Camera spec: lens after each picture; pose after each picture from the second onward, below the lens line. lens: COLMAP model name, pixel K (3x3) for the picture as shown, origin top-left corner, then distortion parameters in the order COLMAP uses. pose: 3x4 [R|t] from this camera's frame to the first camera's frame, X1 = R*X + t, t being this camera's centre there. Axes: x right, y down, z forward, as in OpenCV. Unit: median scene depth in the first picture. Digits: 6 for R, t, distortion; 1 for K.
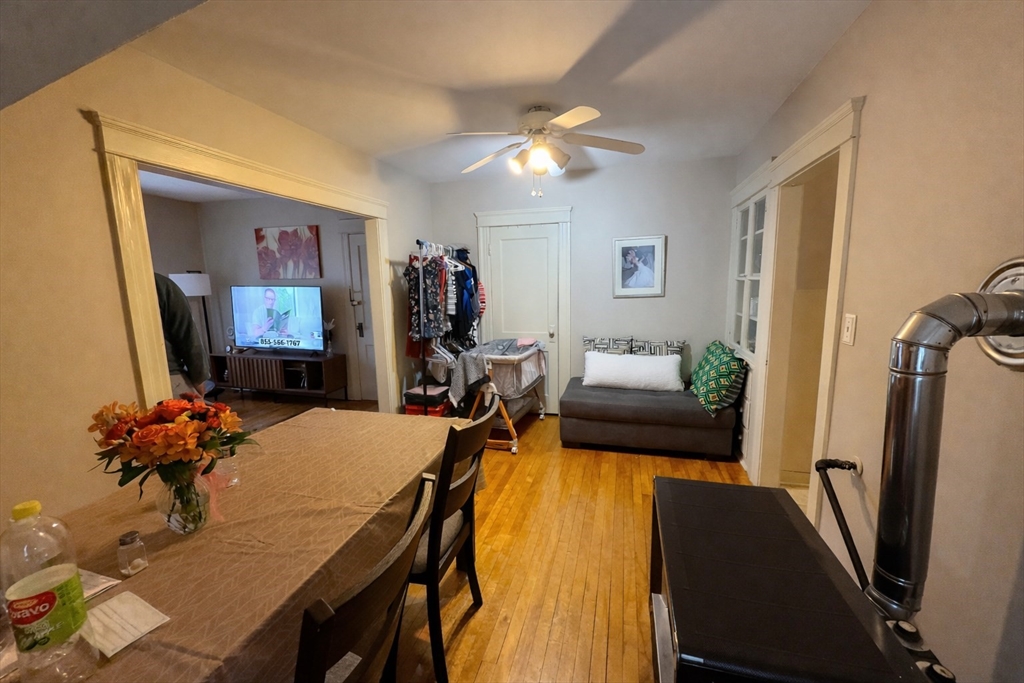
lens RADIAL K [[399.1, 0, 512.1], [0, 399.1, 338.2], [0, 0, 1]] dist [-0.001433, 0.001121]
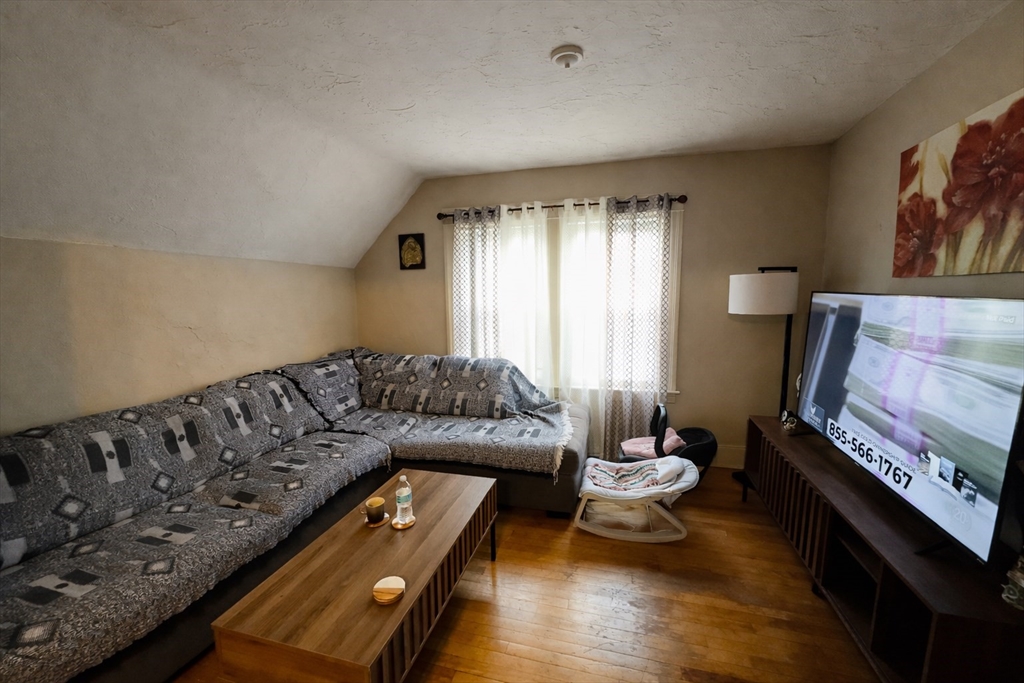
lens RADIAL K [[399.1, 0, 514.7], [0, 399.1, 341.3], [0, 0, 1]] dist [-0.001433, 0.001121]
pose [[0.015767, 0.134152, -0.990835, -0.236721], [-0.145176, 0.980765, 0.130478, -0.088208], [0.989280, 0.141788, 0.034940, 0.644059]]
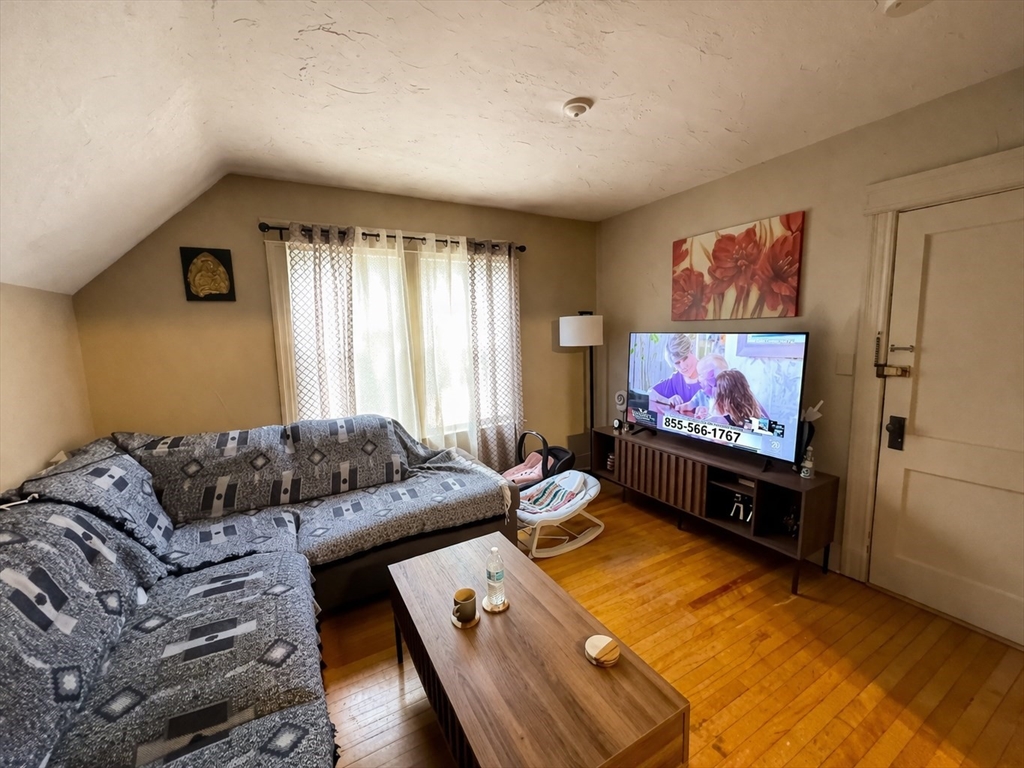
lens RADIAL K [[414.1, 0, 512.9], [0, 414.1, 391.6], [0, 0, 1]] dist [0.003448, 0.000914]
pose [[0.717236, 0.101413, -0.689411, -0.357497], [-0.094903, 0.994351, 0.047536, -0.045894], [0.690338, 0.031333, 0.722809, 0.364619]]
